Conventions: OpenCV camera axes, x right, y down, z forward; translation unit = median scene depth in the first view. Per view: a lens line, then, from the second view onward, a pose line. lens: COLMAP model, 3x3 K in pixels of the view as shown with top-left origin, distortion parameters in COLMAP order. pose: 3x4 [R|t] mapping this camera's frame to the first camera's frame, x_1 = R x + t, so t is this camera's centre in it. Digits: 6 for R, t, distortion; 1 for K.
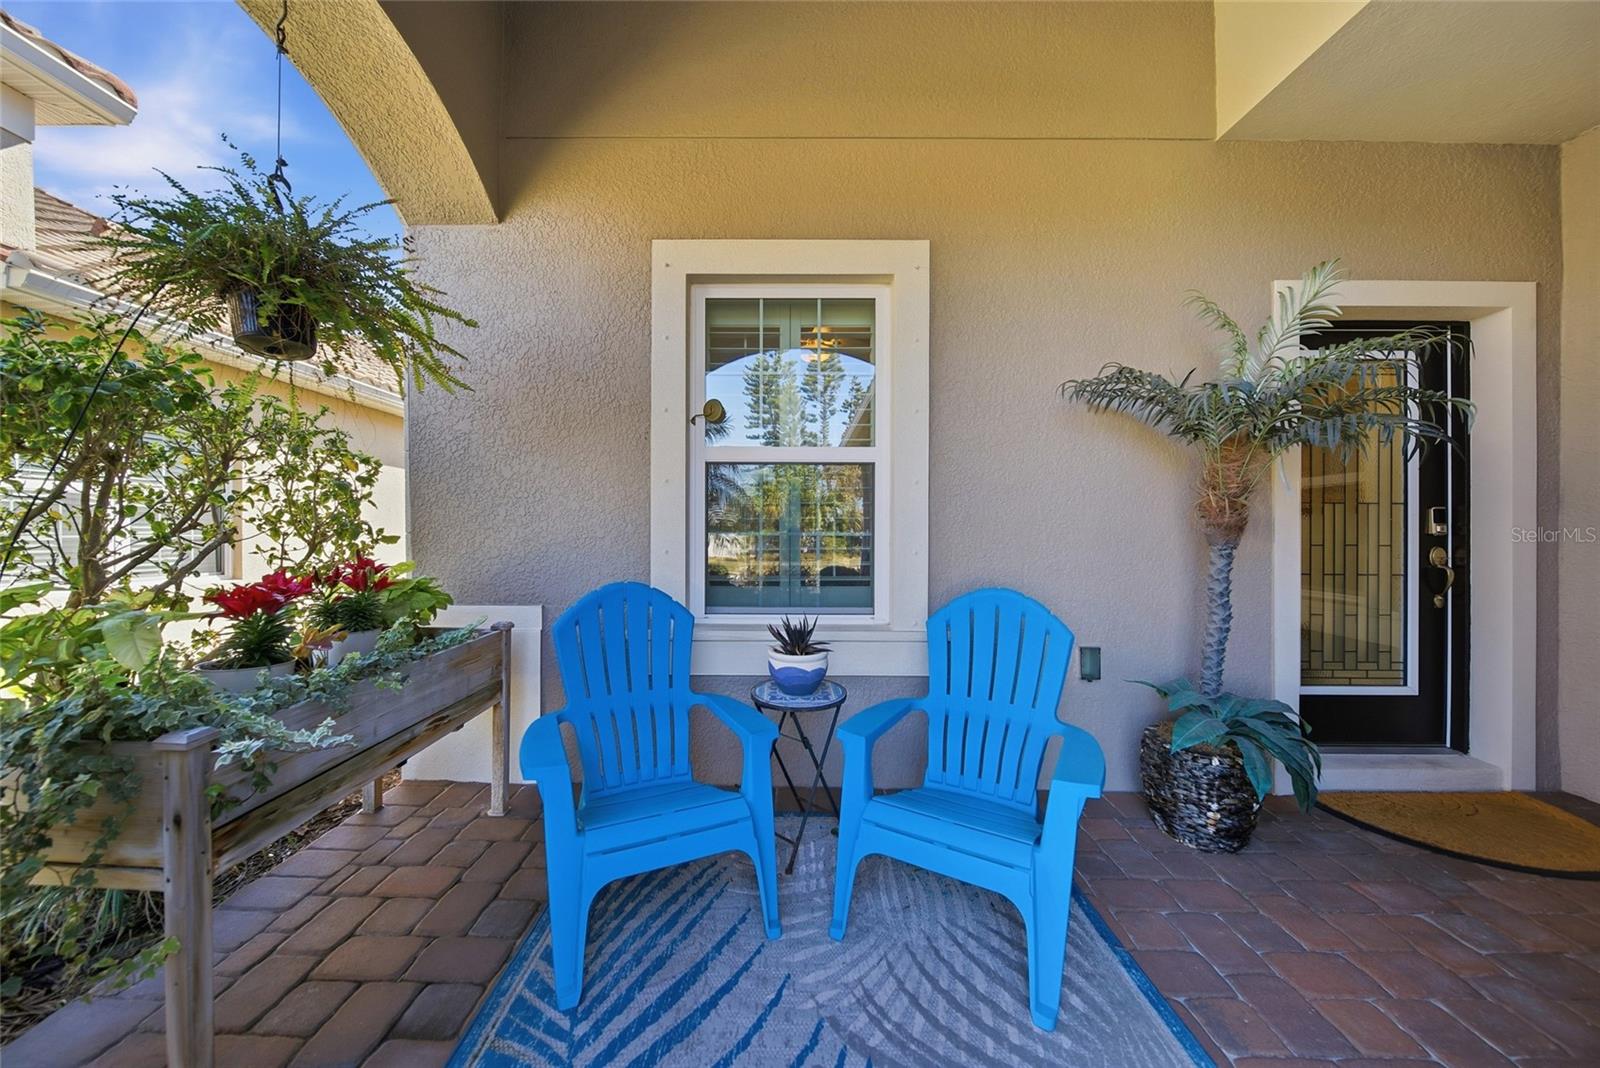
lens RADIAL K [[572.6, 0, 794.8], [0, 572.6, 532.3], [0, 0, 1]] dist [-0.001982, 0.000044]
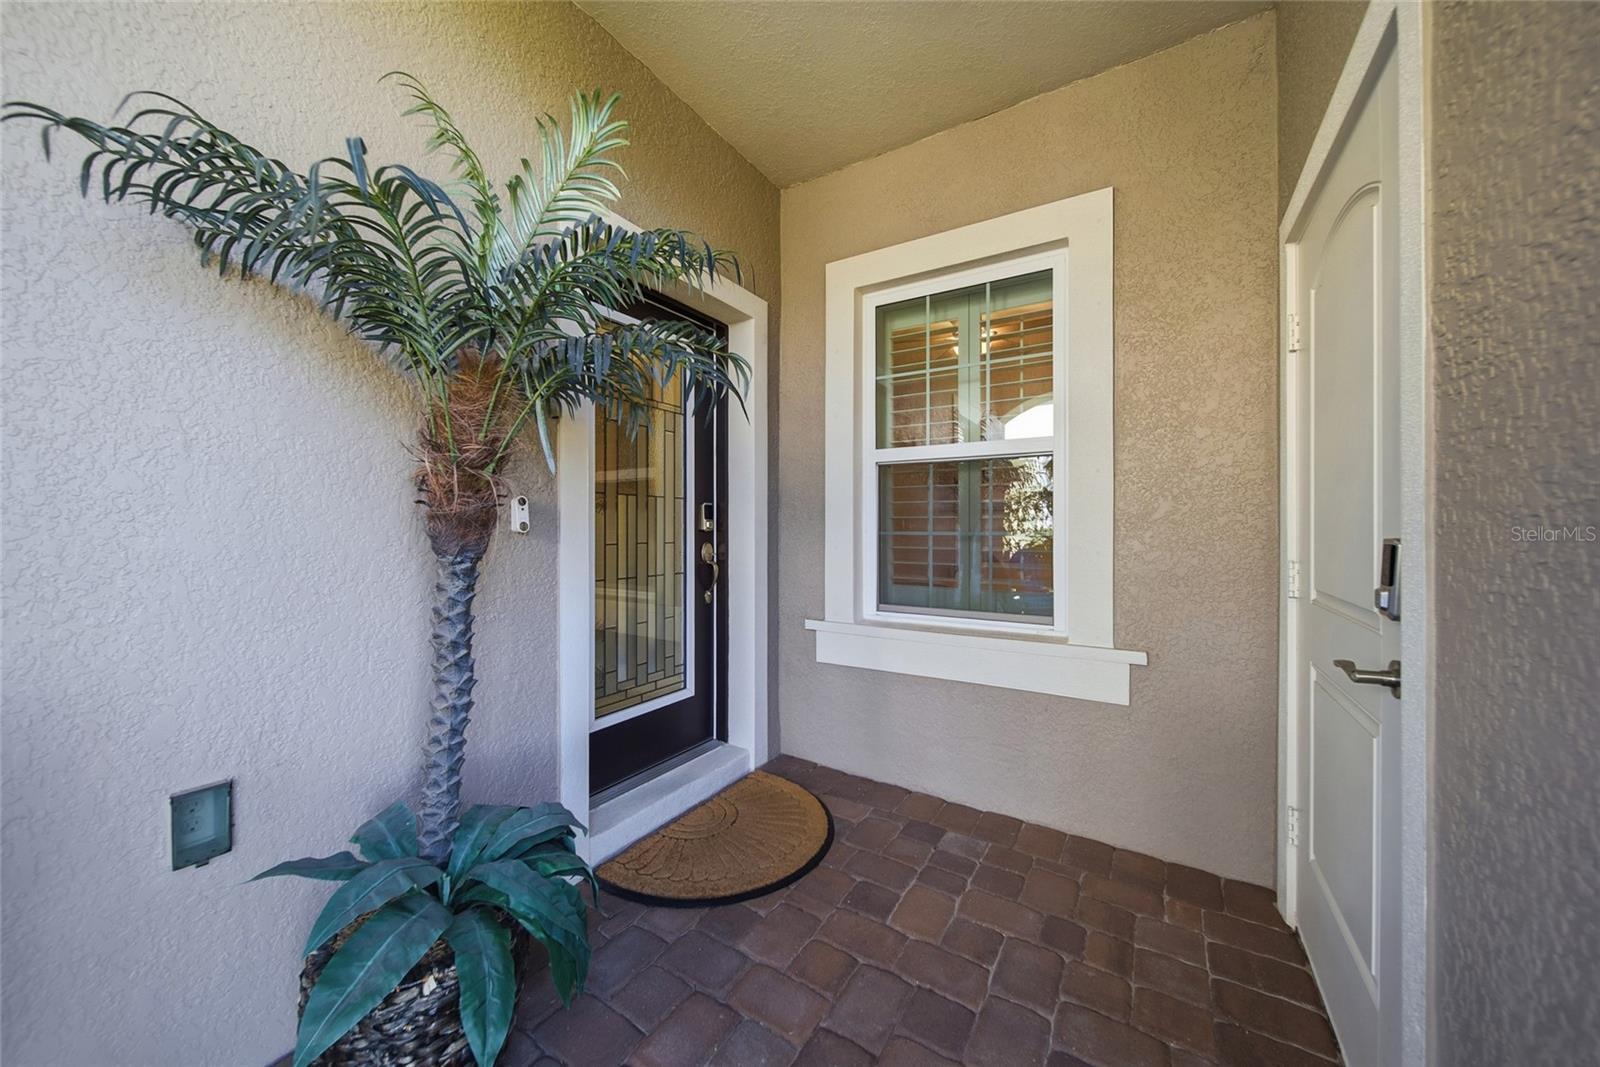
lens RADIAL K [[572.6, 0, 797.2], [0, 572.6, 528.4], [0, 0, 1]] dist [-0.001982, 0.000044]
pose [[0.523731, -0.003757, 0.851875, 0.375704], [-0.000599, 0.999988, 0.004779, -0.004925], [-0.851883, -0.003013, 0.523723, 0.362027]]
